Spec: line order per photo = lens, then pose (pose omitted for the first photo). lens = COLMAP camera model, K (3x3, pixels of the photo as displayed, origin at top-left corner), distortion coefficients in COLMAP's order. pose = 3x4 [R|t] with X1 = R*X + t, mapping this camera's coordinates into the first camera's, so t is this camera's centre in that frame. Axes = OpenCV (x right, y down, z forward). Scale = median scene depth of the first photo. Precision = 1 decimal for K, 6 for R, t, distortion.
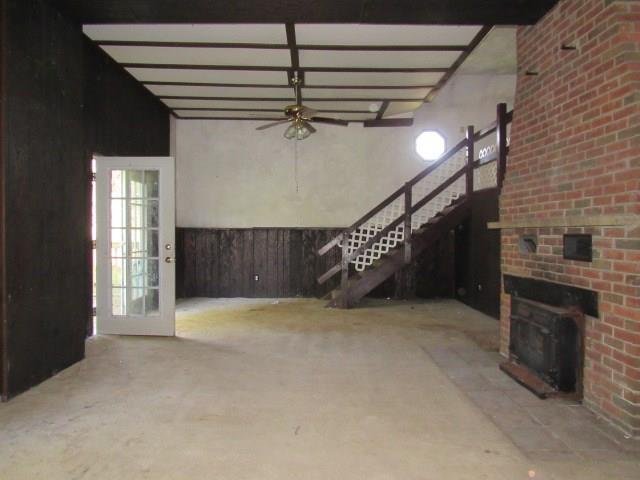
lens RADIAL K [[462.7, 0, 320.4], [0, 462.7, 238.5], [0, 0, 1]] dist [-0.010775, -0.001960]
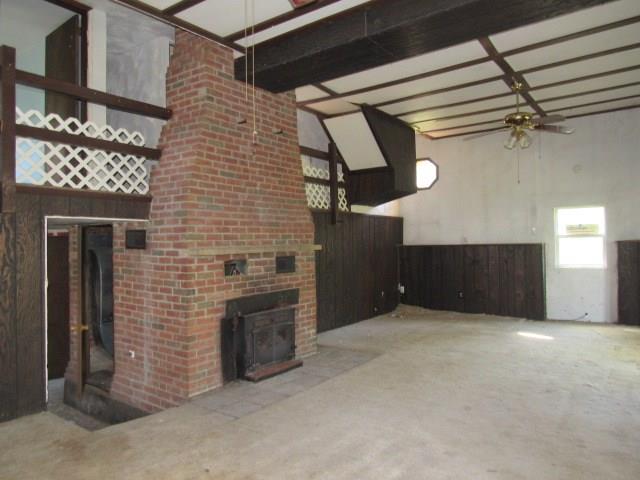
lens RADIAL K [[462.7, 0, 320.1], [0, 462.7, 240.3], [0, 0, 1]] dist [-0.010775, -0.001960]
pose [[-0.801597, 0.015916, 0.597652, -0.454213], [0.026361, 0.999614, 0.008735, -0.069439], [-0.597283, 0.022757, -0.801708, 2.073647]]
